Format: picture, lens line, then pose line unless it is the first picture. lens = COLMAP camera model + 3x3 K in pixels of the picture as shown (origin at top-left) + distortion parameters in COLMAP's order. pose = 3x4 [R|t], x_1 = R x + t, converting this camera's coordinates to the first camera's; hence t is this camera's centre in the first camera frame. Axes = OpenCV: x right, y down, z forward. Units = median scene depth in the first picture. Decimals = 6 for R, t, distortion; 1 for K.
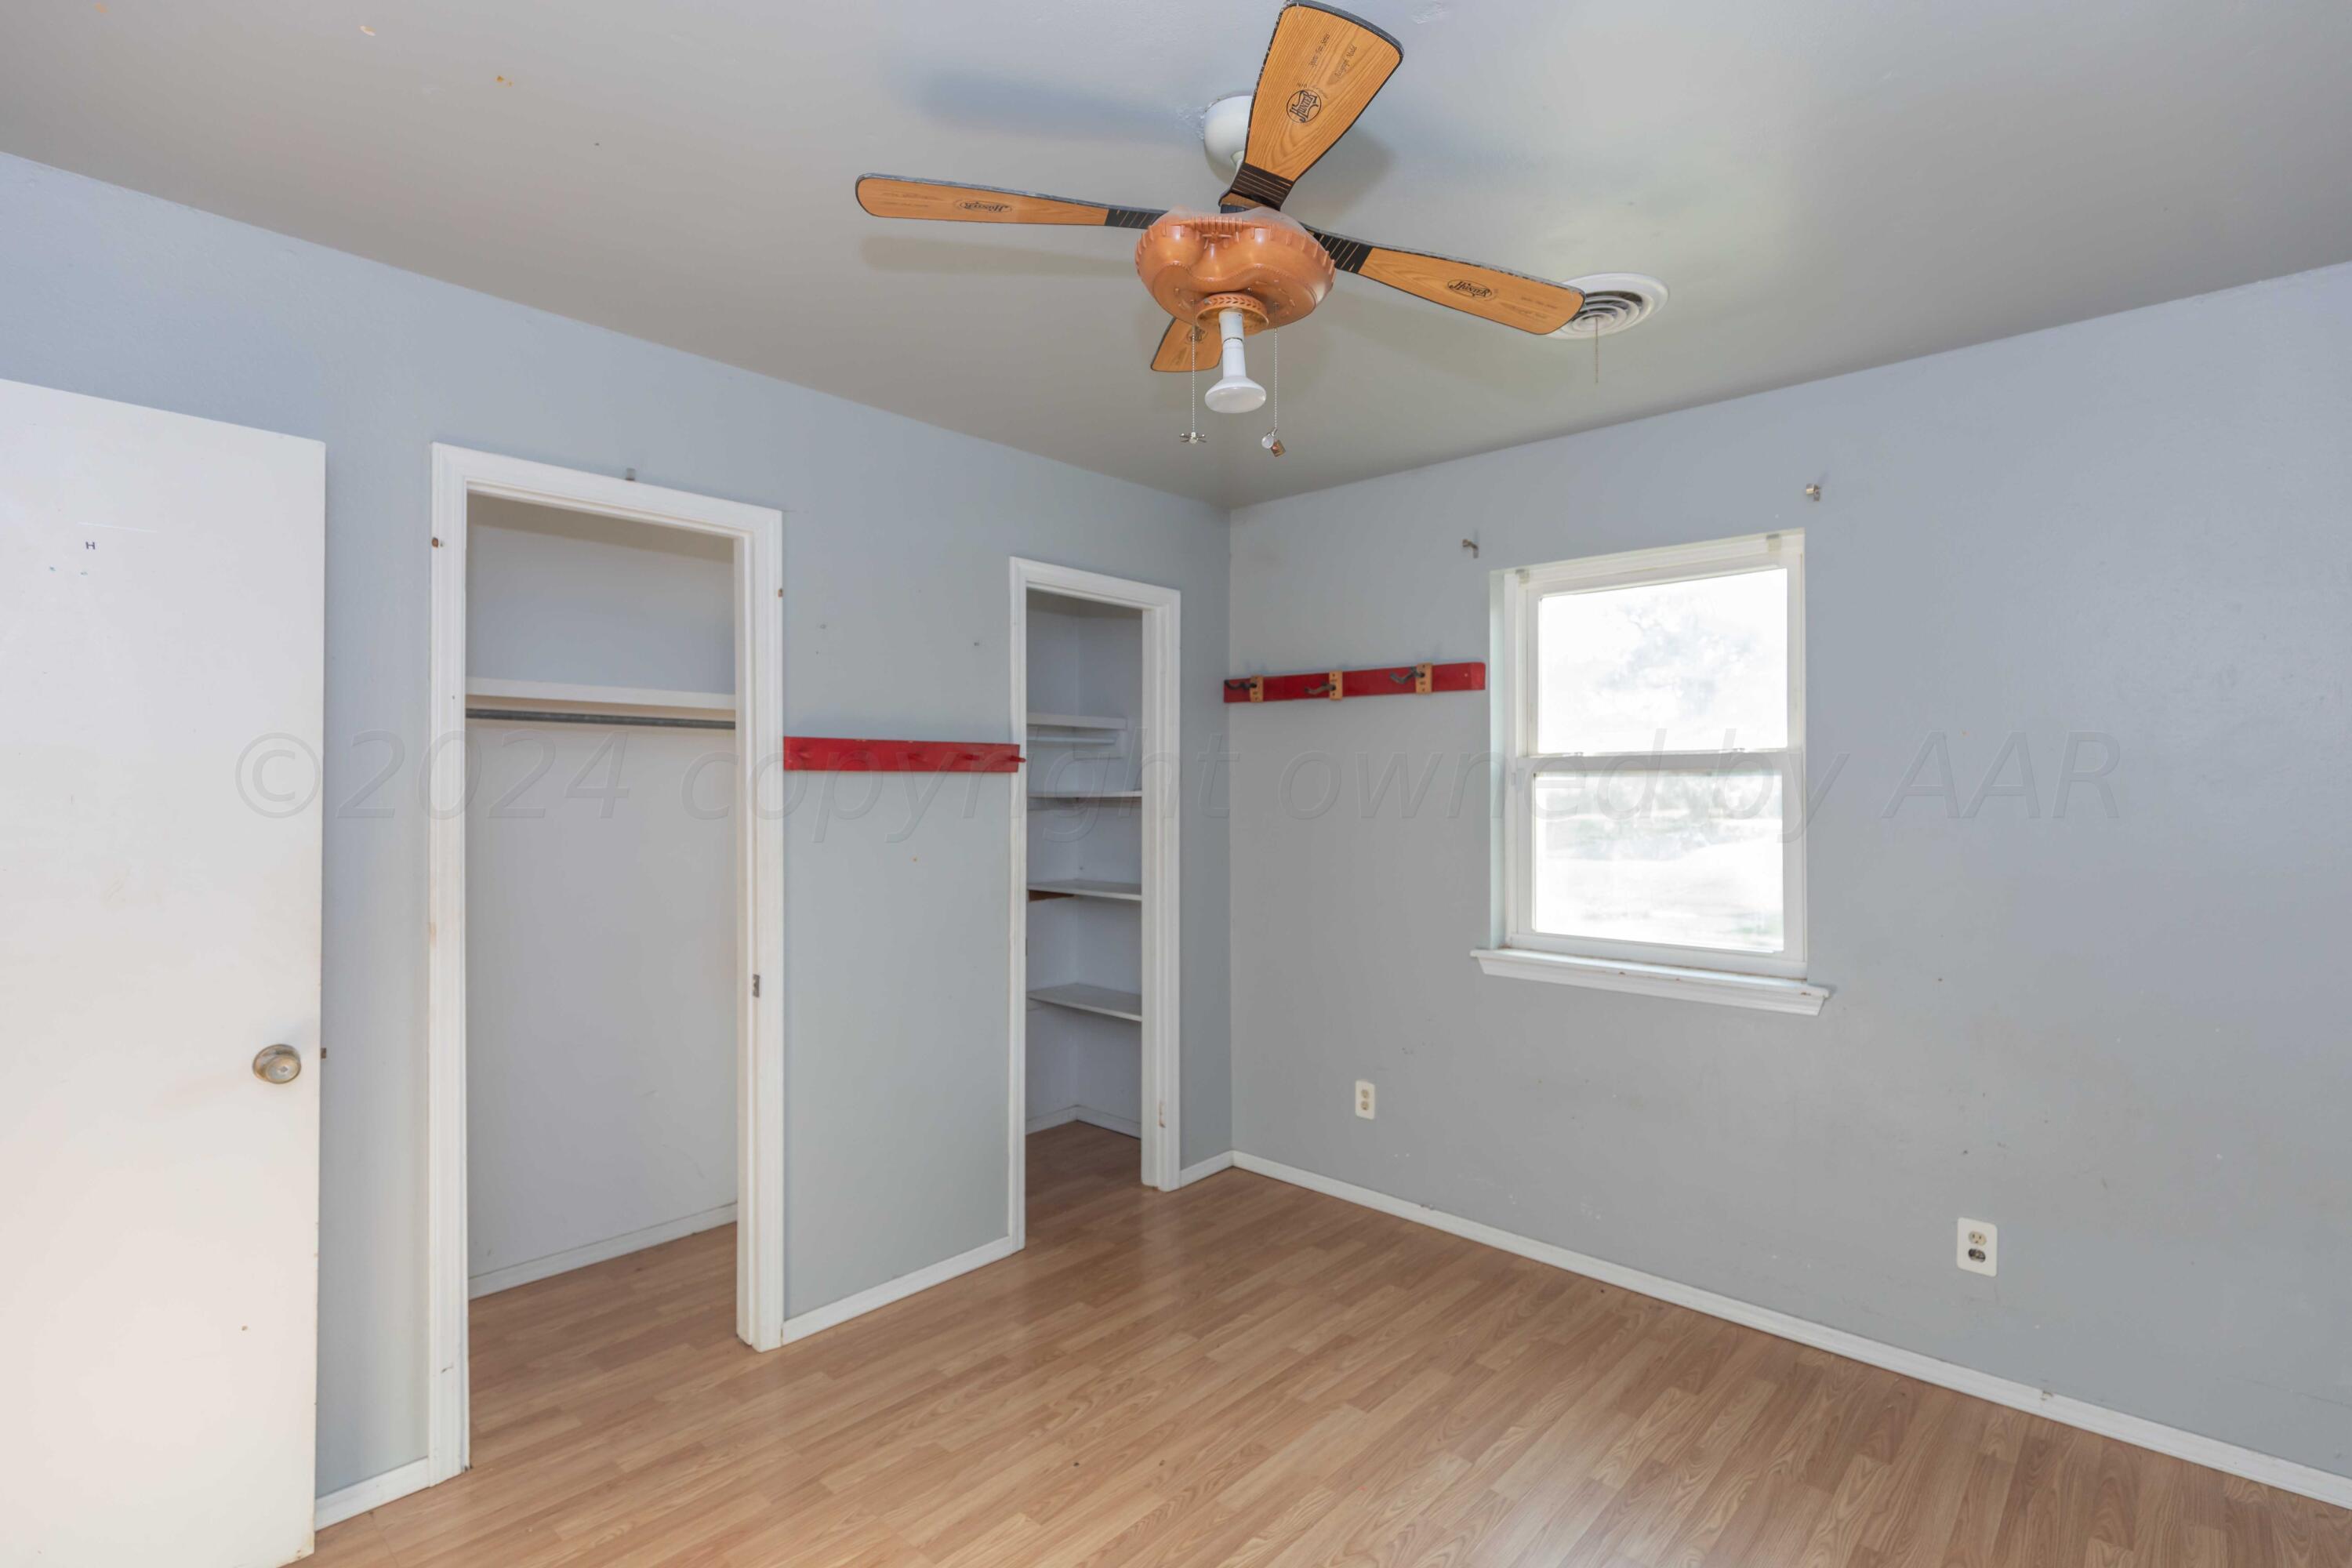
lens RADIAL K [[1091.5, 0, 1184.4], [0, 1091.5, 773.4], [0, 0, 1]] dist [-0.000723, -0.000259]
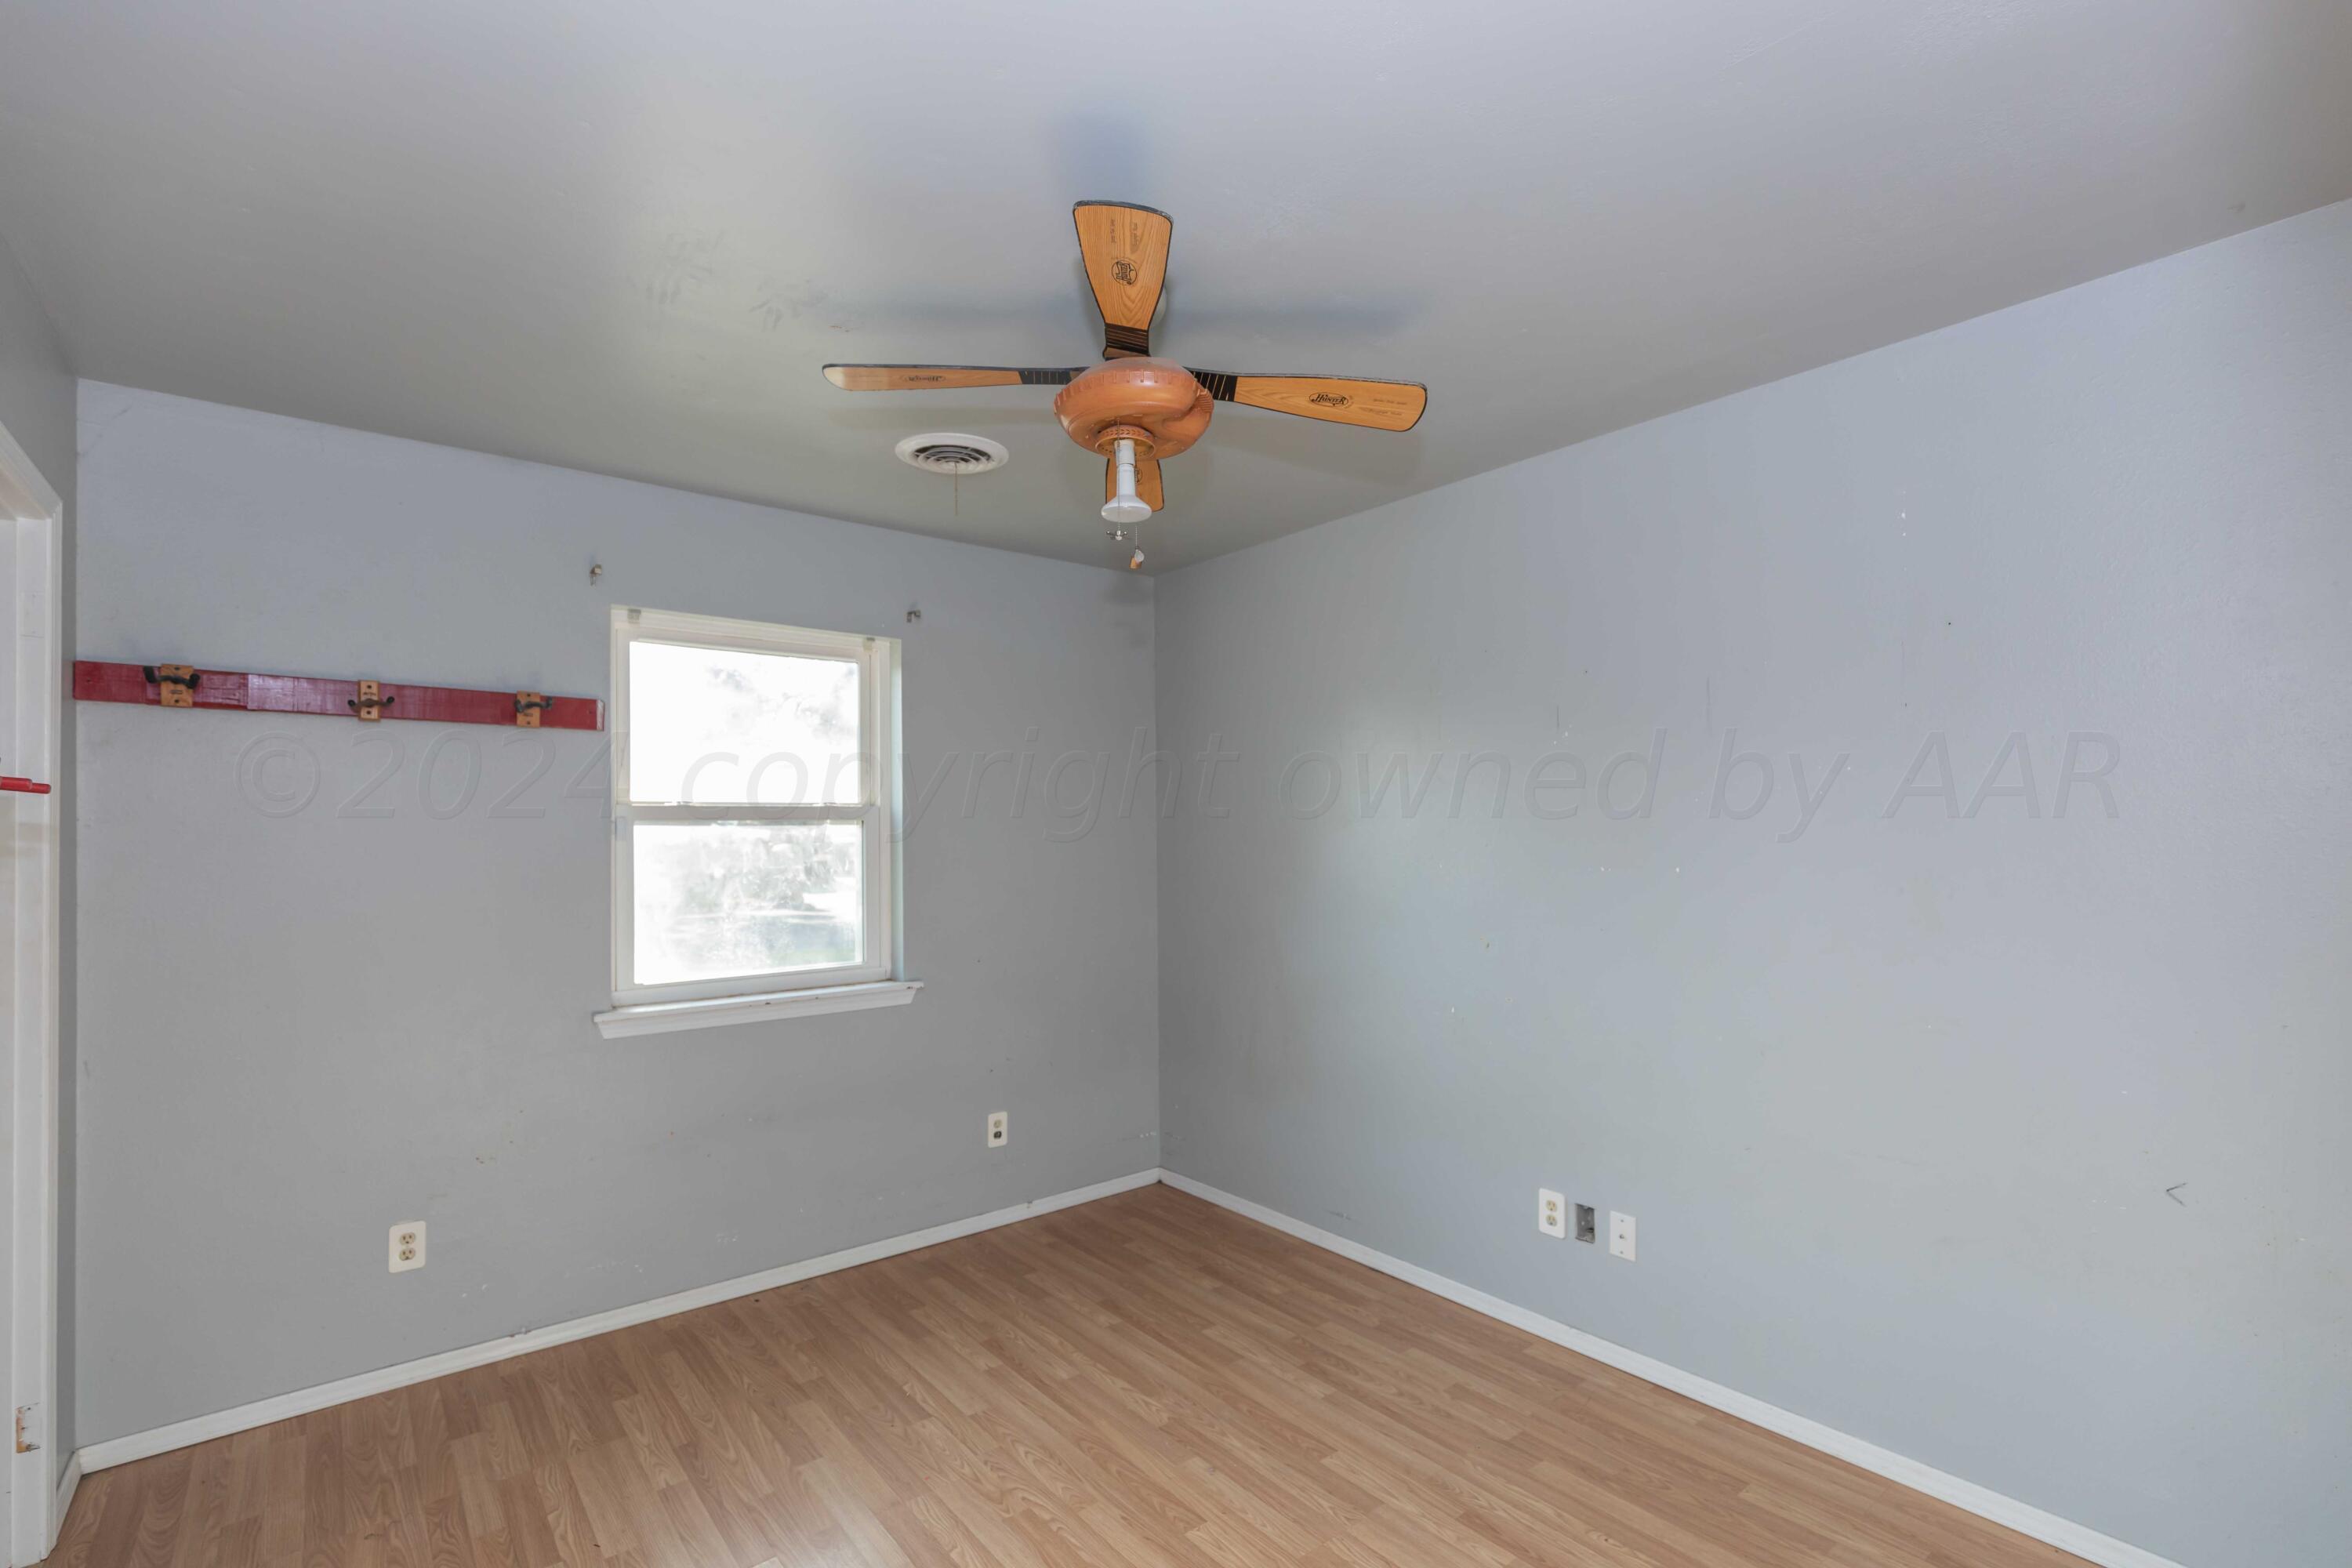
lens RADIAL K [[1071.4, 0, 1217.5], [0, 1071.4, 811.7], [0, 0, 1]] dist [0.002656, 0.000156]
pose [[0.131826, 0.014423, 0.991168, -0.671963], [-0.002817, 0.999896, -0.014175, 0.003476], [-0.991269, -0.000924, 0.131853, 0.442391]]
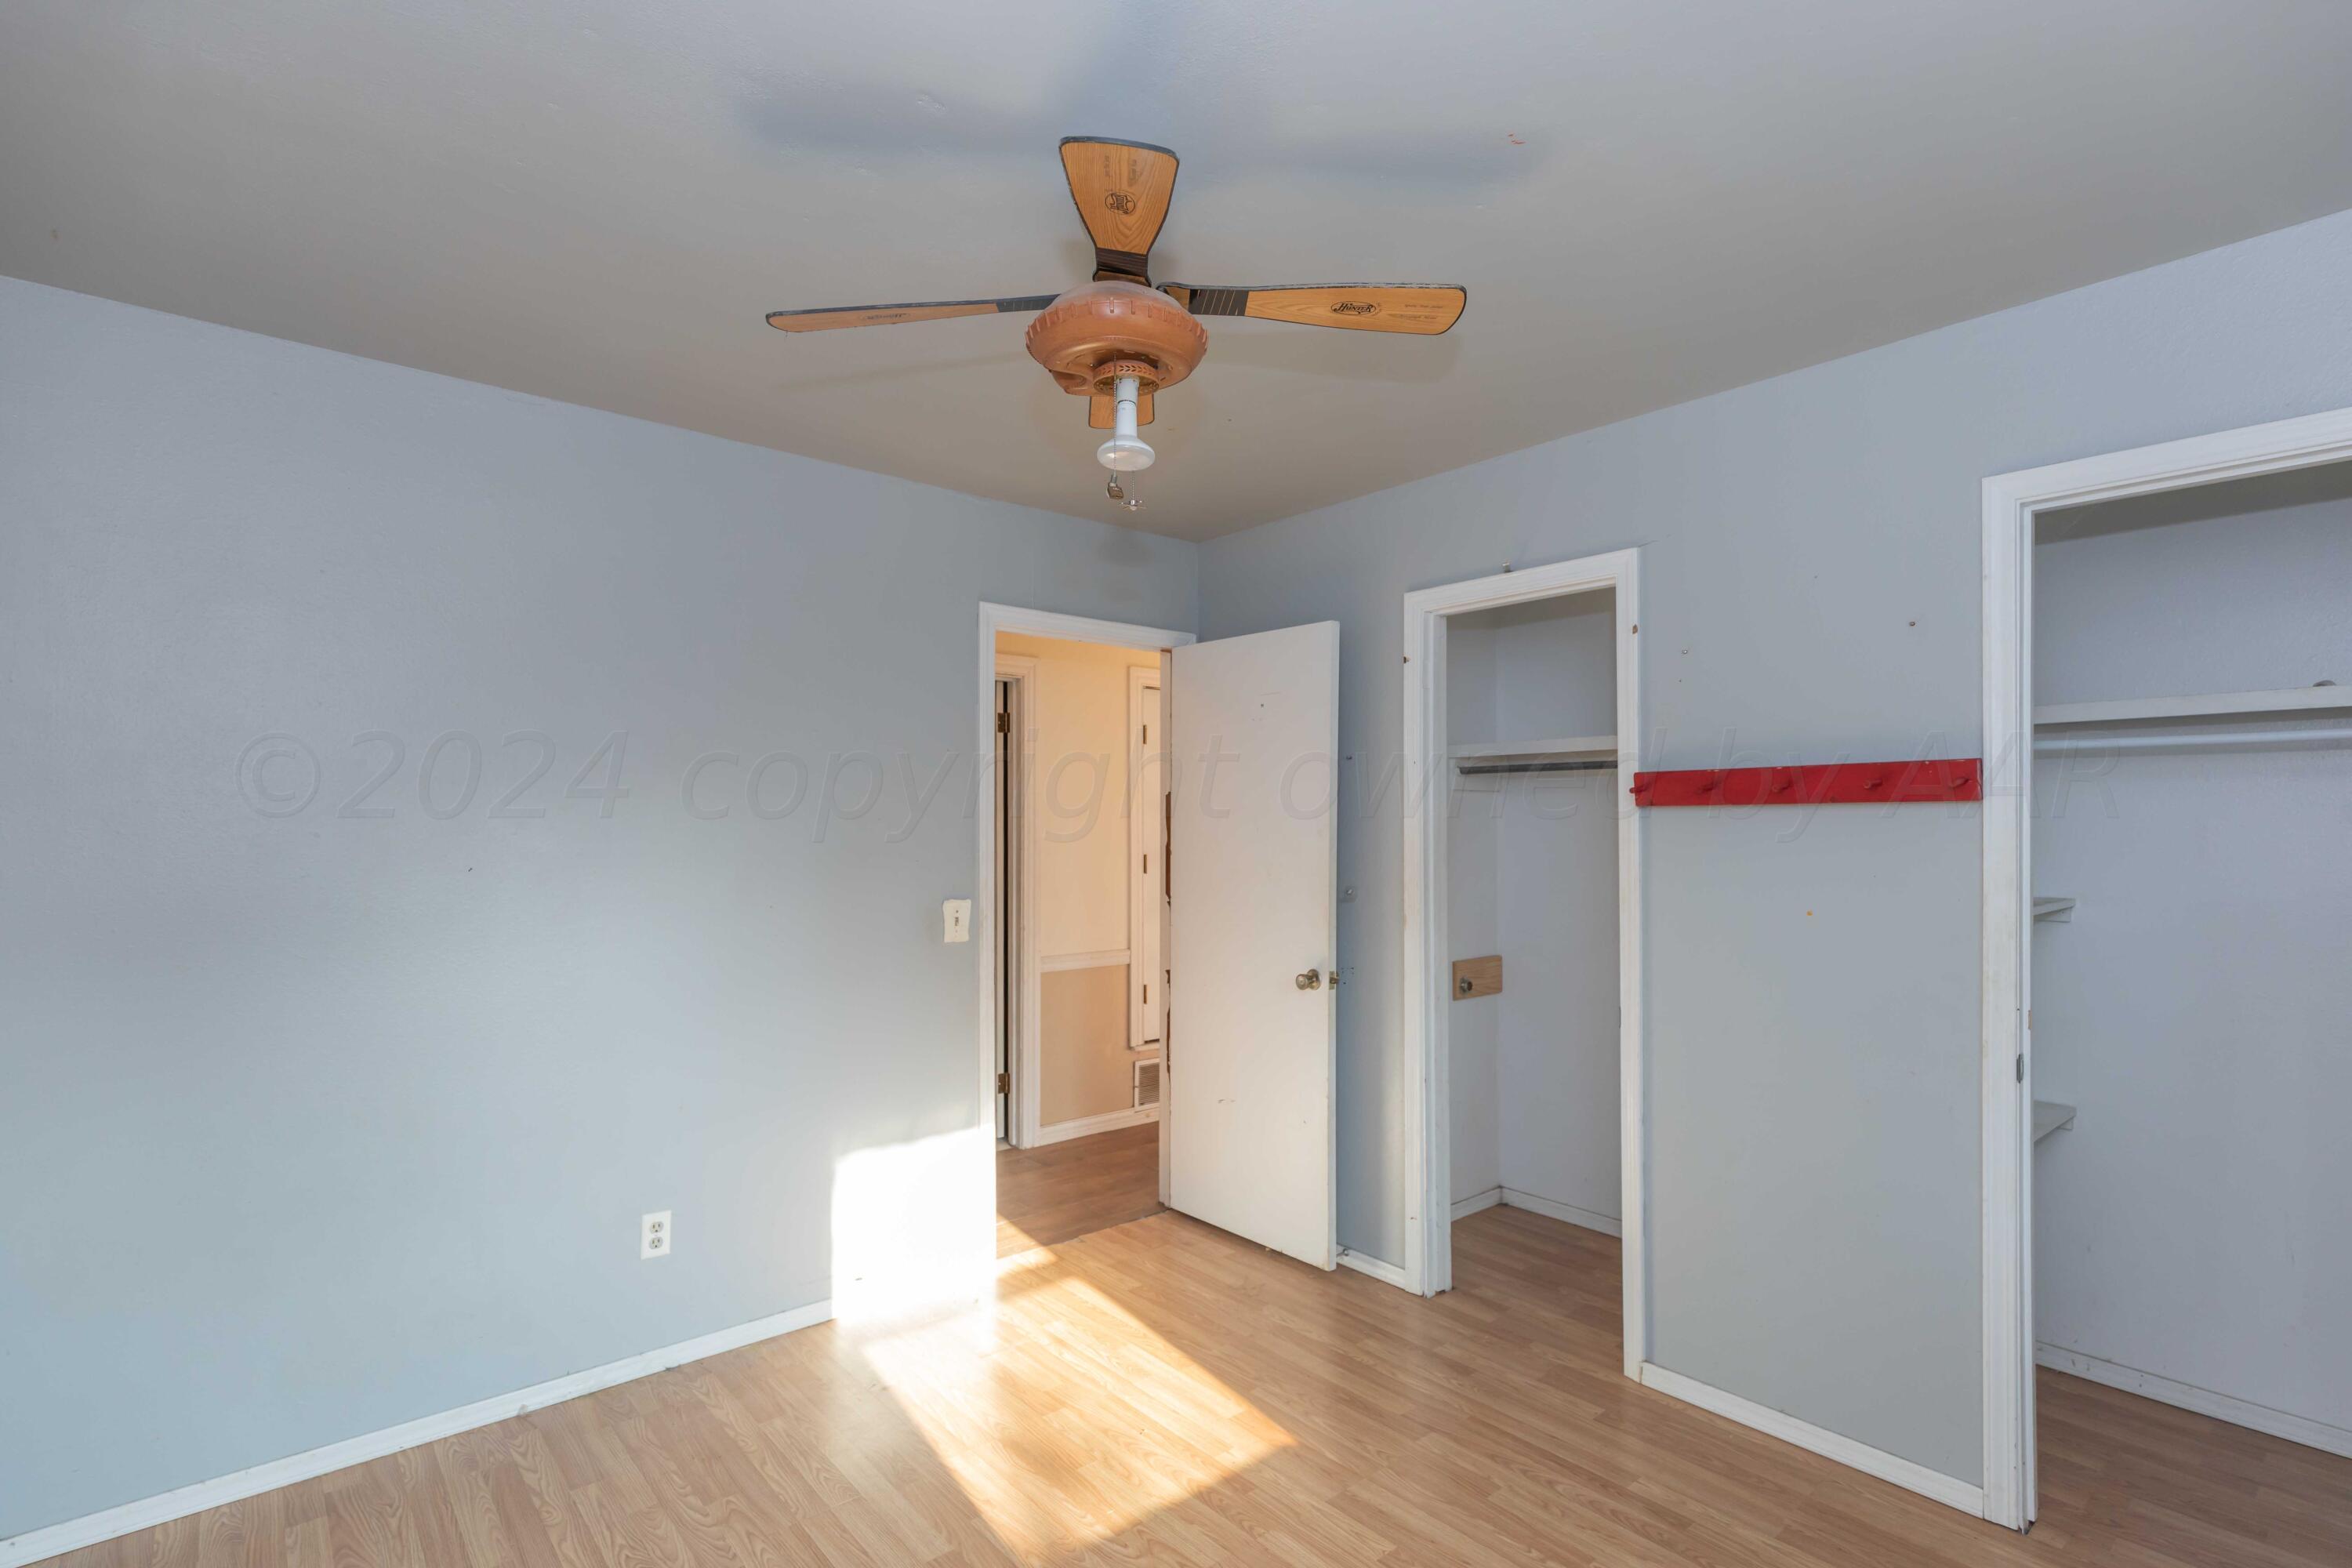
lens RADIAL K [[1071.4, 0, 1217.5], [0, 1071.4, 811.7], [0, 0, 1]] dist [0.002656, 0.000156]
pose [[-0.086266, -0.012349, -0.996196, 0.641367], [0.014305, 0.999805, -0.013632, 0.009934], [0.996169, -0.015427, -0.086072, 0.699899]]
